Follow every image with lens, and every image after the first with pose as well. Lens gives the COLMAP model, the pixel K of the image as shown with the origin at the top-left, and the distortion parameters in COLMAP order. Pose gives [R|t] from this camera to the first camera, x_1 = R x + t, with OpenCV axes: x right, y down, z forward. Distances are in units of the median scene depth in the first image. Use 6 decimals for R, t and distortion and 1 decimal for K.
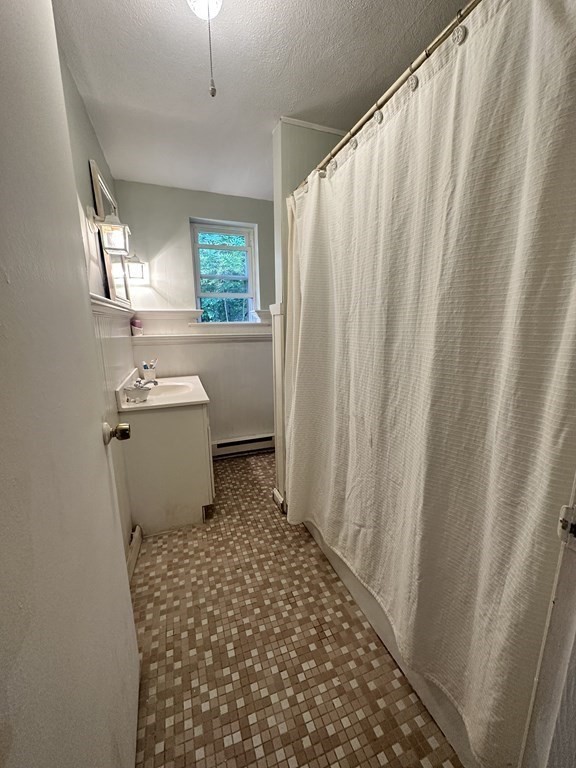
lens RADIAL K [[306.3, 0, 288.1], [0, 306.3, 386.2], [0, 0, 1]] dist [-0.002162, 0.000808]
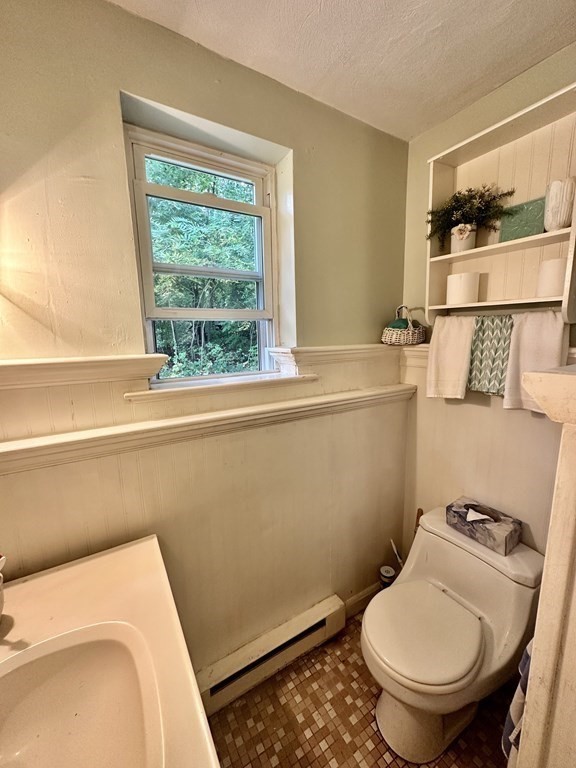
lens RADIAL K [[306.3, 0, 289.0], [0, 306.3, 383.1], [0, 0, 1]] dist [-0.002162, 0.000808]
pose [[0.975900, -0.041126, 0.214308, -0.209358], [0.055101, 0.996697, -0.059649, -0.180479], [-0.211147, 0.070020, 0.974943, 0.599246]]
